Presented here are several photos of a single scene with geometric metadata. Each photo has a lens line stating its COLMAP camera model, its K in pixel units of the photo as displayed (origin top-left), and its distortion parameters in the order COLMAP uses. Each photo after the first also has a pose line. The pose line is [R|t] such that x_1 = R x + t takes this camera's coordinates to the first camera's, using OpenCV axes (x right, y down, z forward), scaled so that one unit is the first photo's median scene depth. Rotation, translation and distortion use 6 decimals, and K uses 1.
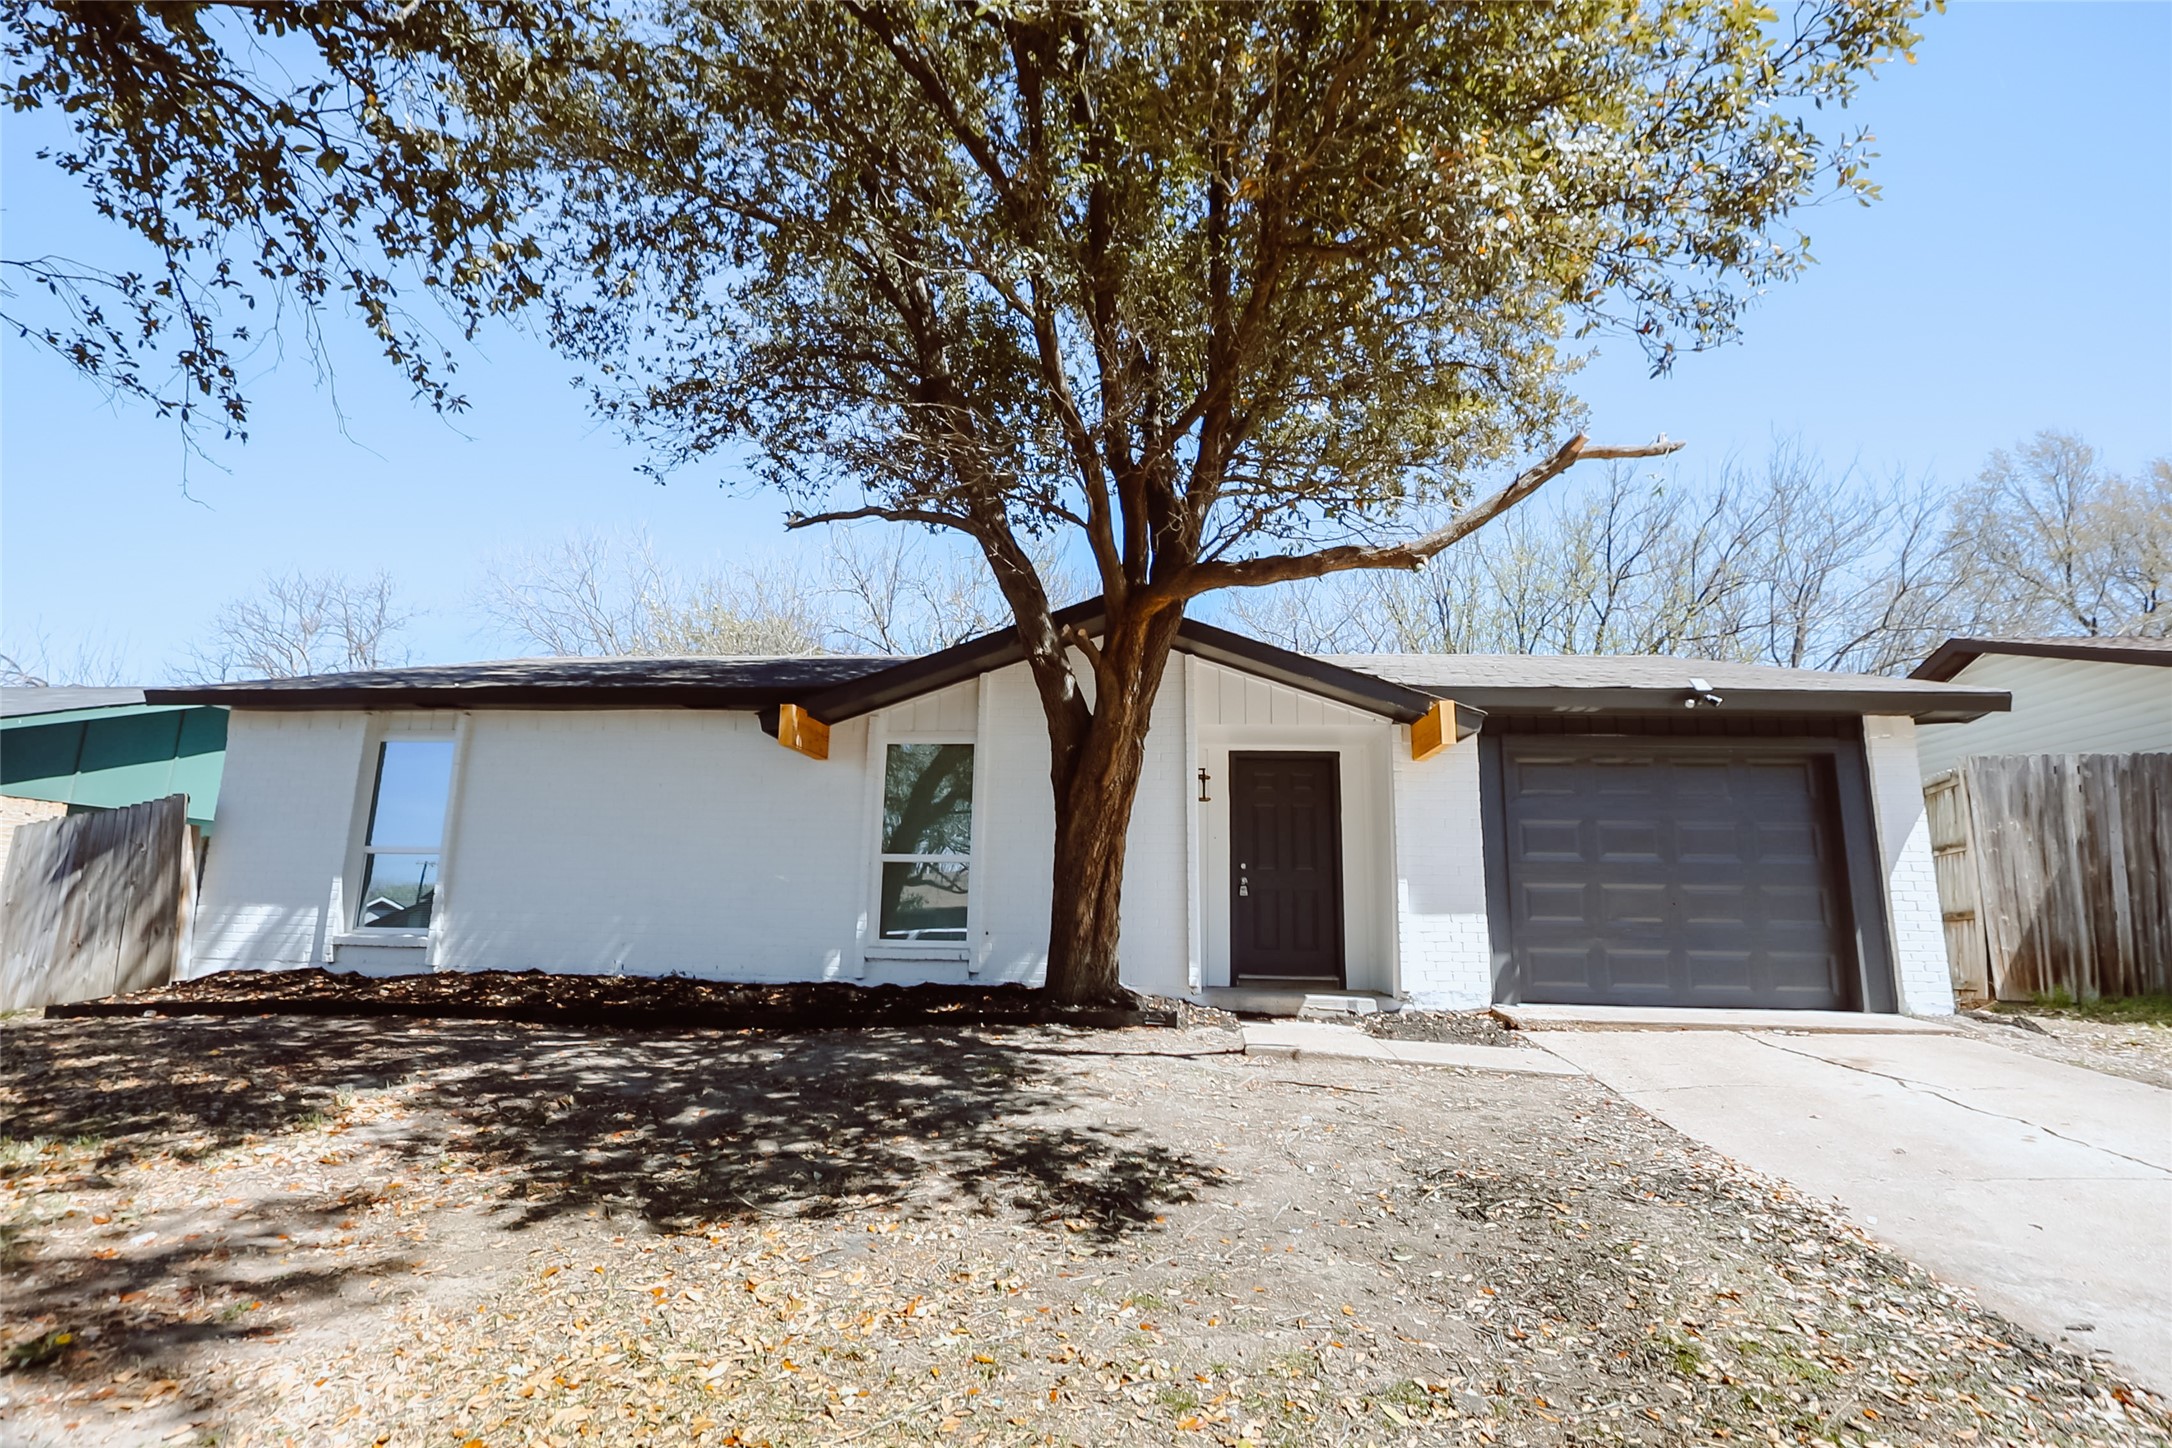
lens RADIAL K [[1047.5, 0, 1076.5], [0, 1047.5, 708.6], [0, 0, 1]] dist [-0.013100, 0.001036]
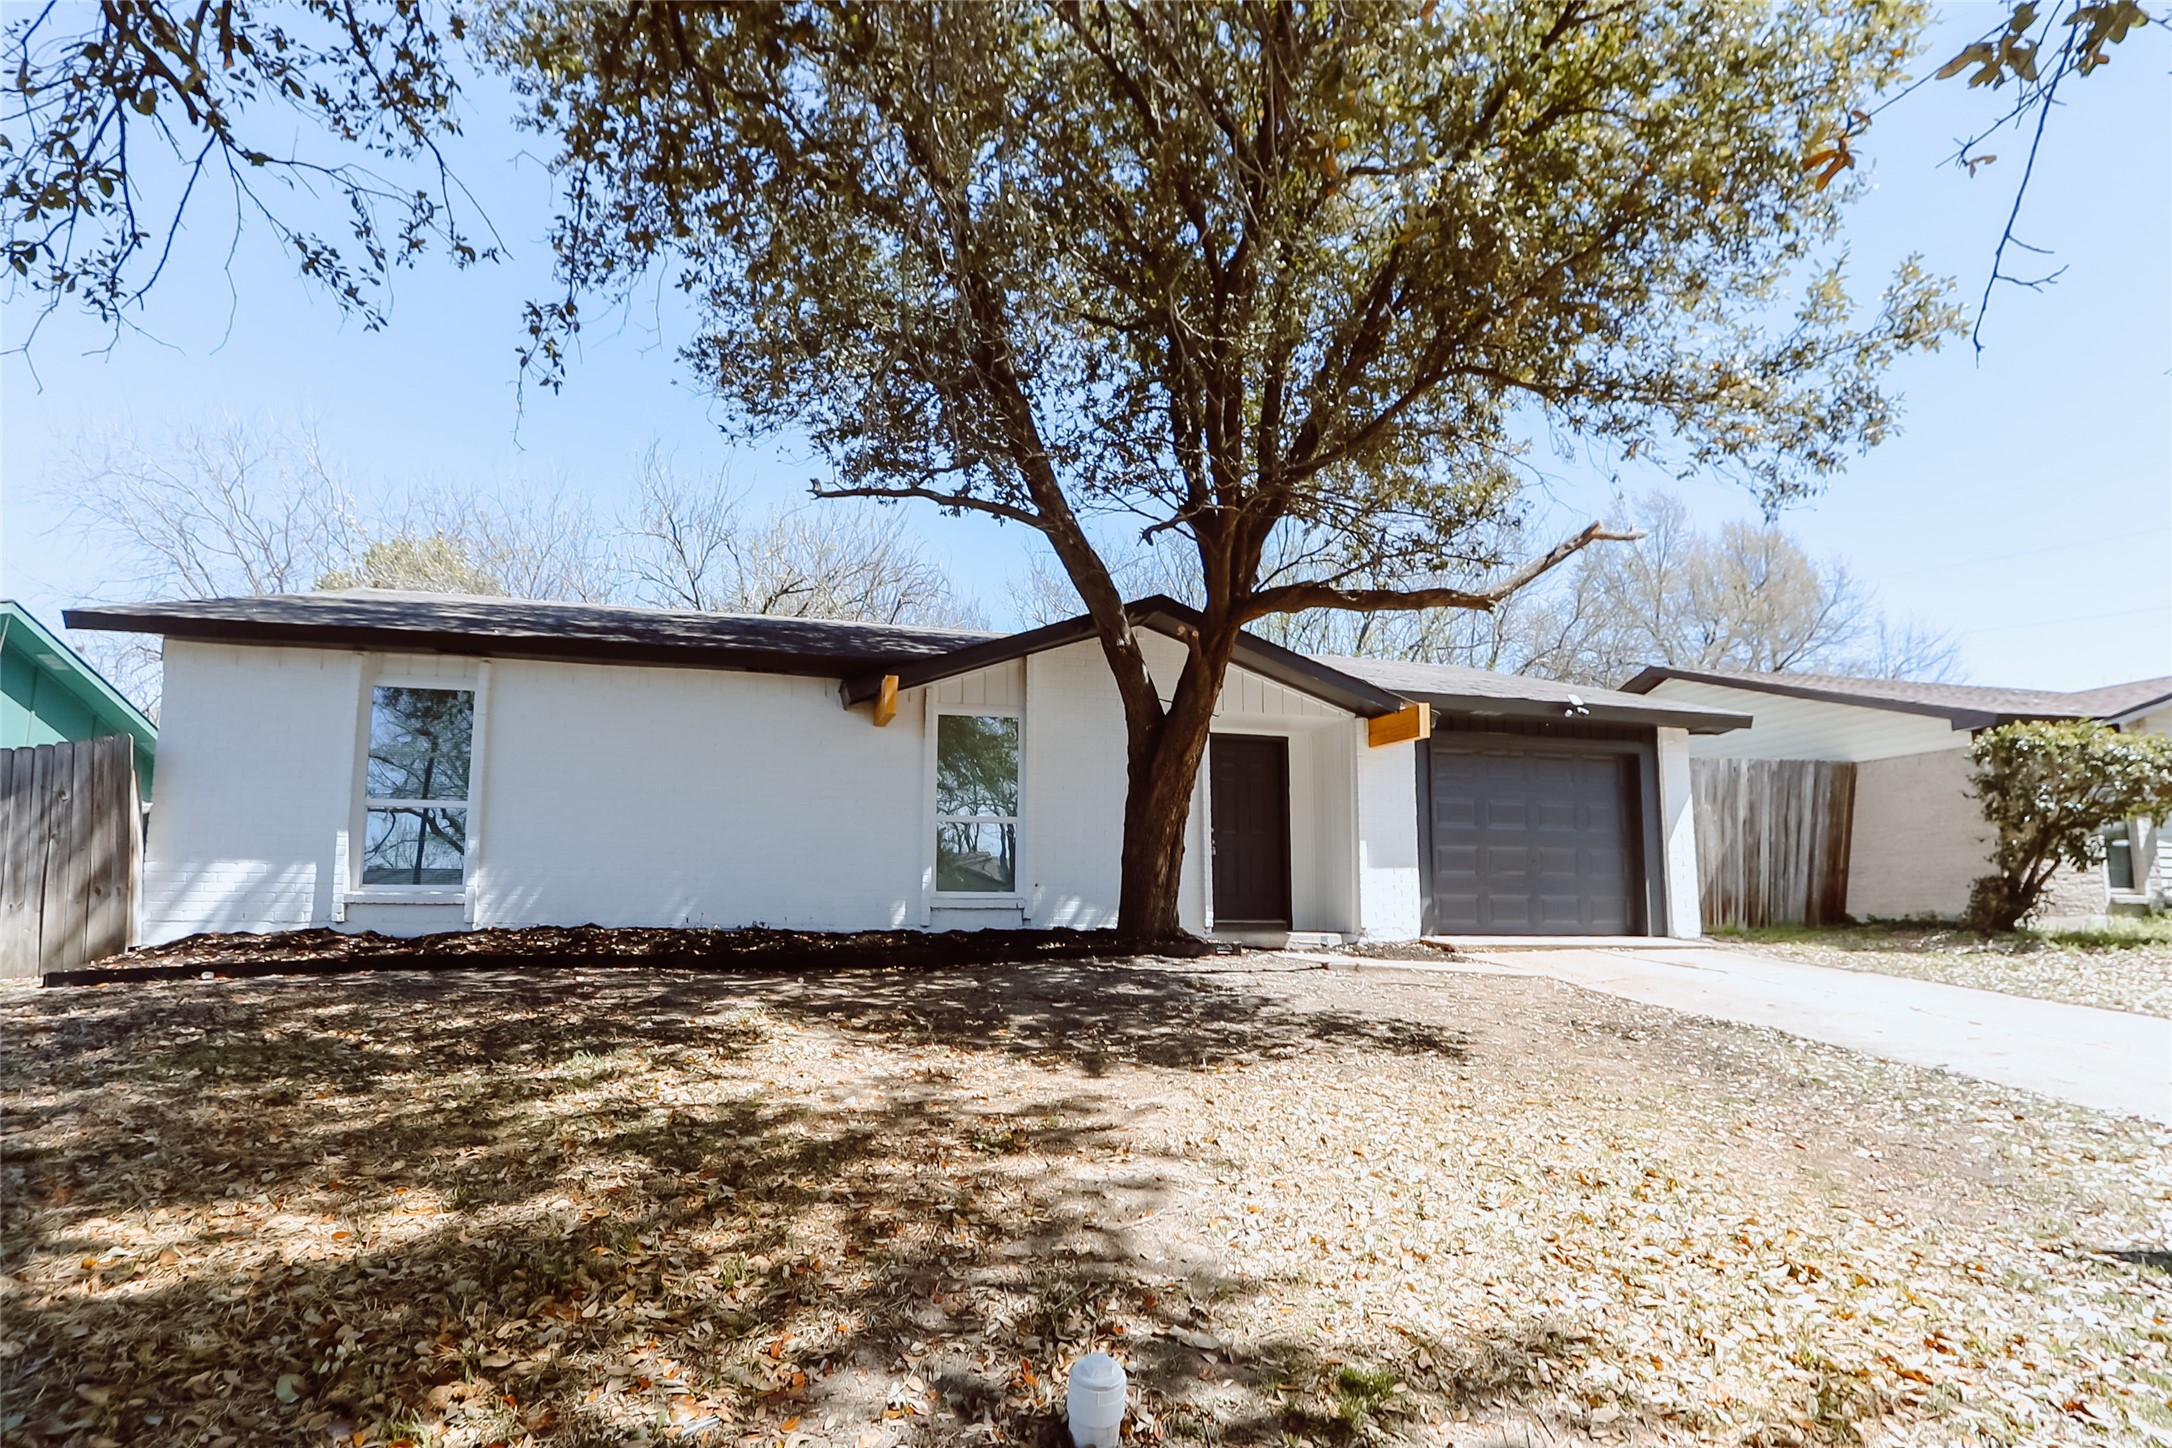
lens RADIAL K [[1085.8, 0, 1086.5], [0, 1085.8, 772.5], [0, 0, 1]] dist [-0.001677, 0.000544]
pose [[0.947216, 0.027814, 0.319387, -0.429299], [-0.056385, 0.995154, 0.080561, -0.006135], [-0.315598, -0.094317, 0.944194, -0.128097]]
